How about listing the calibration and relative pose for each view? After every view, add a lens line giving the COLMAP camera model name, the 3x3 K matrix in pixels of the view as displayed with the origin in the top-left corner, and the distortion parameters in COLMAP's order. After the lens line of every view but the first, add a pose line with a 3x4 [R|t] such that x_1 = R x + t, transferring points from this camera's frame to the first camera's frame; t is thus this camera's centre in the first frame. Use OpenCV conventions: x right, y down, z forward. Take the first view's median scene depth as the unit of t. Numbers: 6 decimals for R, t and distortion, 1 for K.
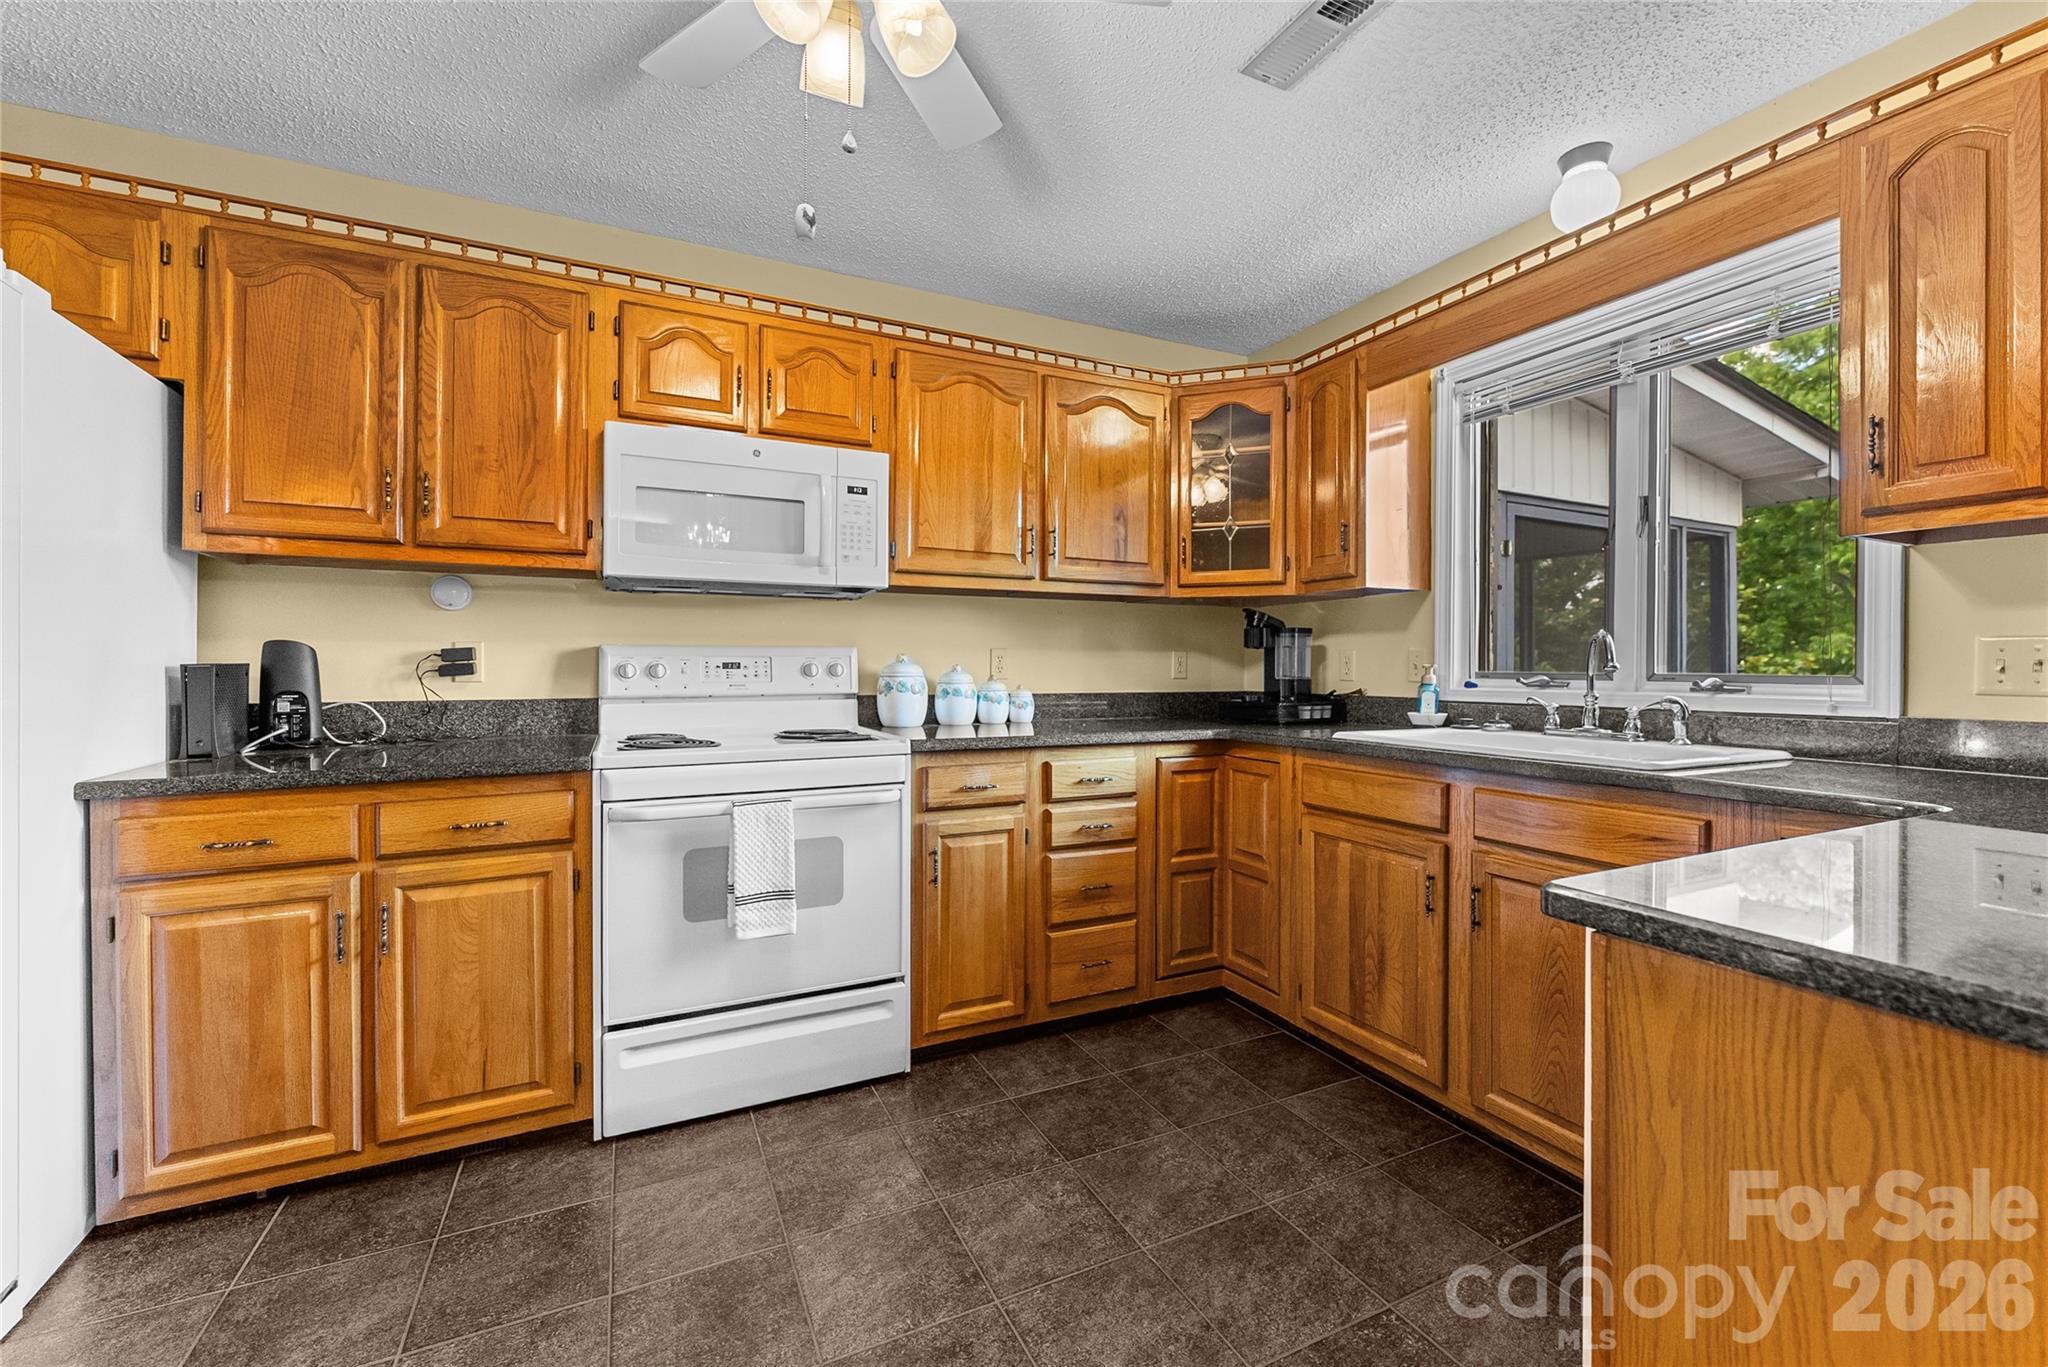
lens RADIAL K [[828.0, 0, 1028.7], [0, 828.0, 666.0], [0, 0, 1]] dist [-0.000789, -0.000157]
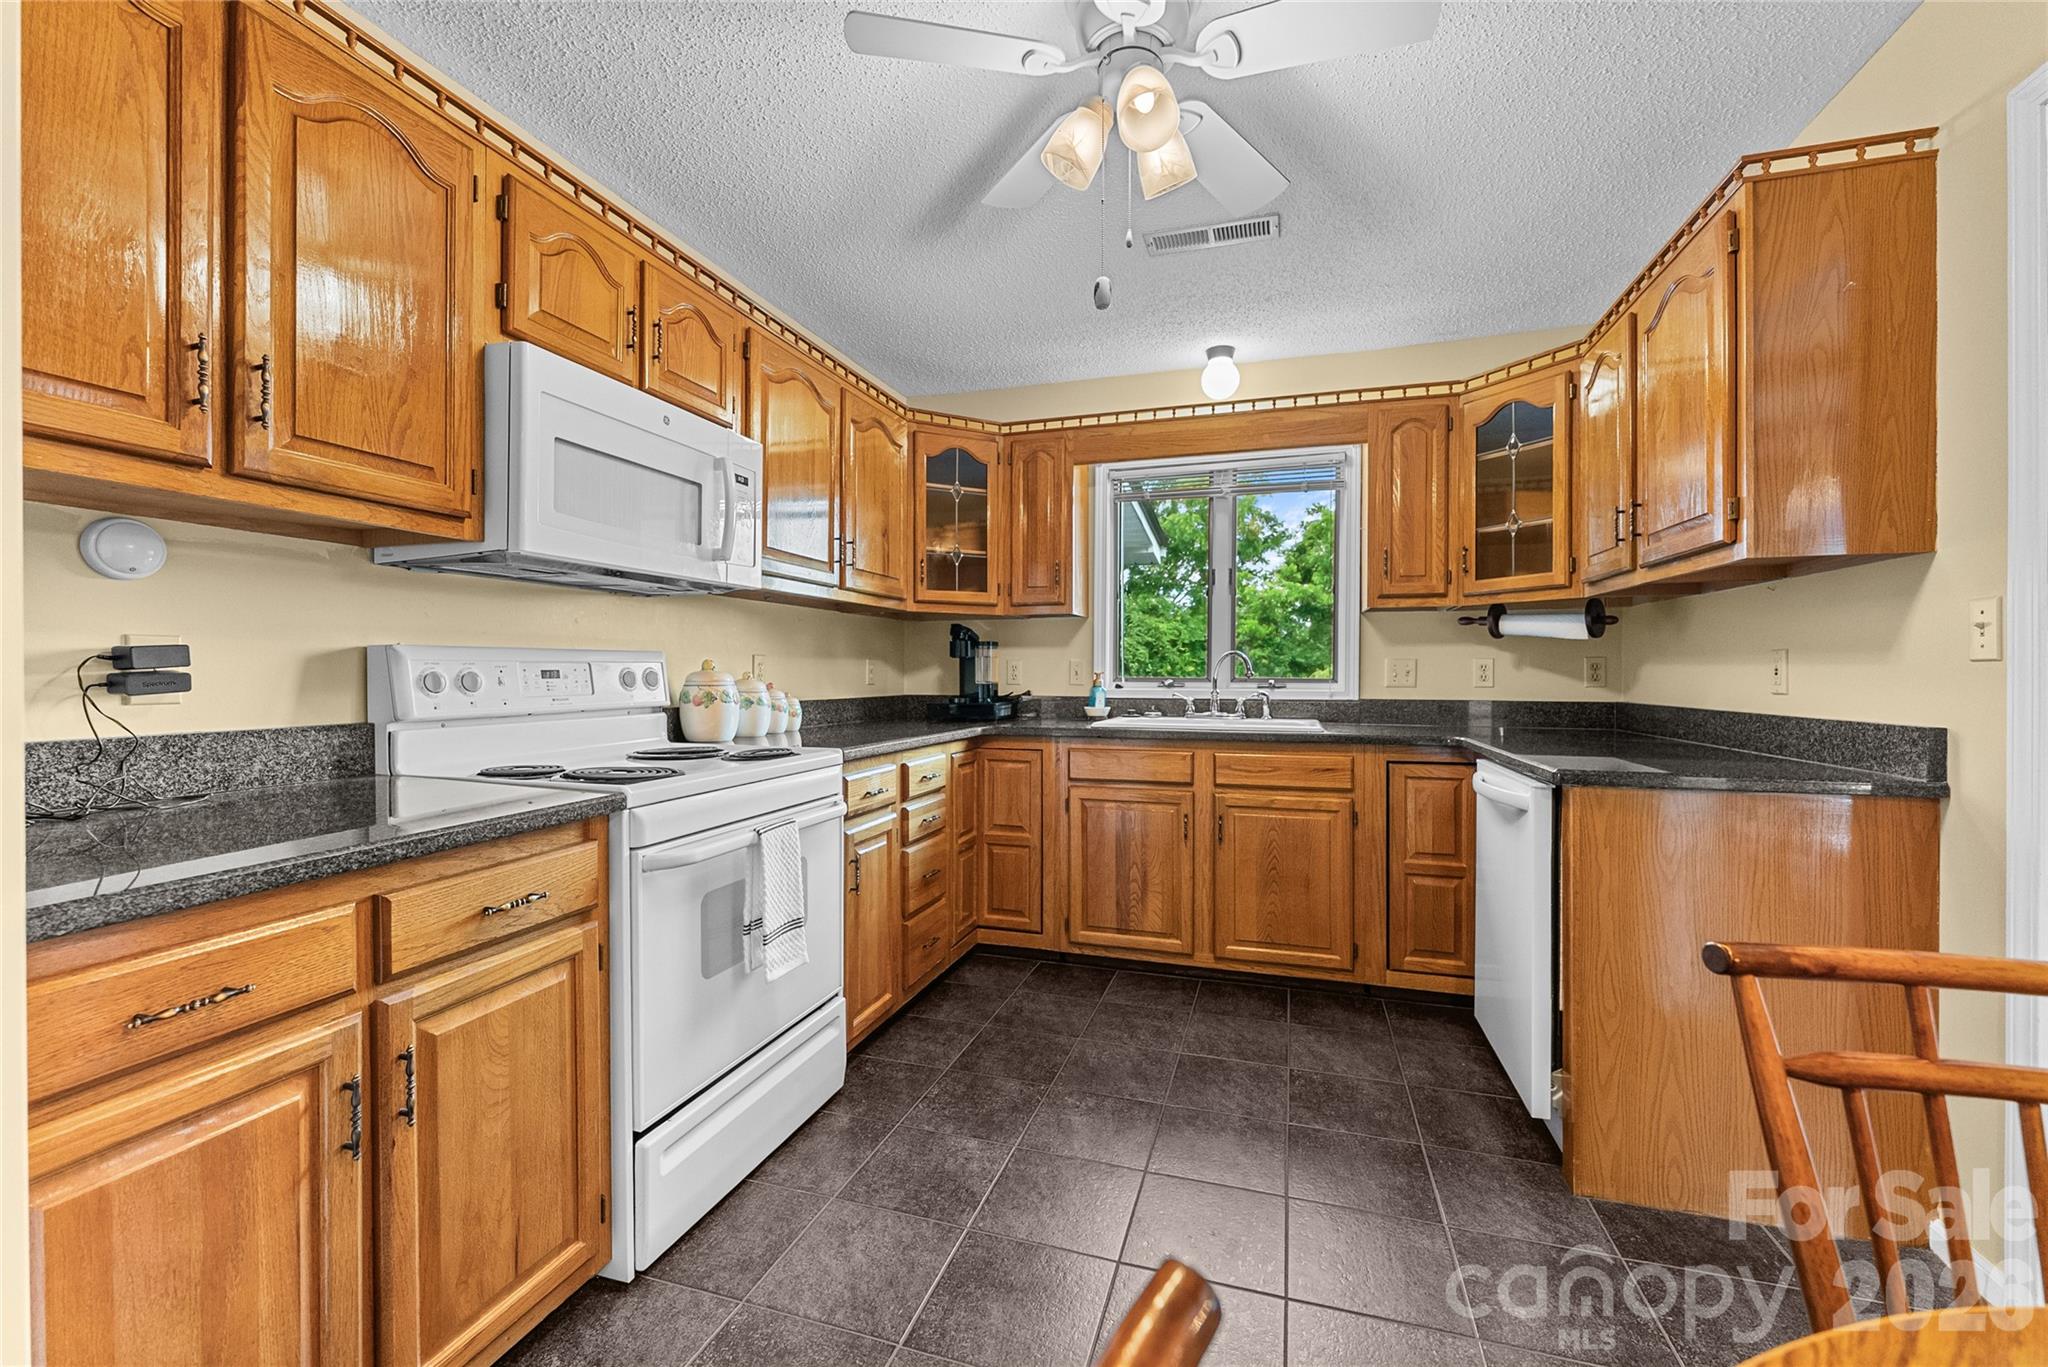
lens RADIAL K [[829.1, 0, 1021.4], [0, 829.1, 677.7], [0, 0, 1]] dist [-0.001156, -0.000279]
pose [[0.691964, -0.005624, 0.721910, -0.703845], [-0.000518, 0.999966, 0.008286, -0.004200], [-0.721932, -0.006107, 0.691937, 0.164090]]
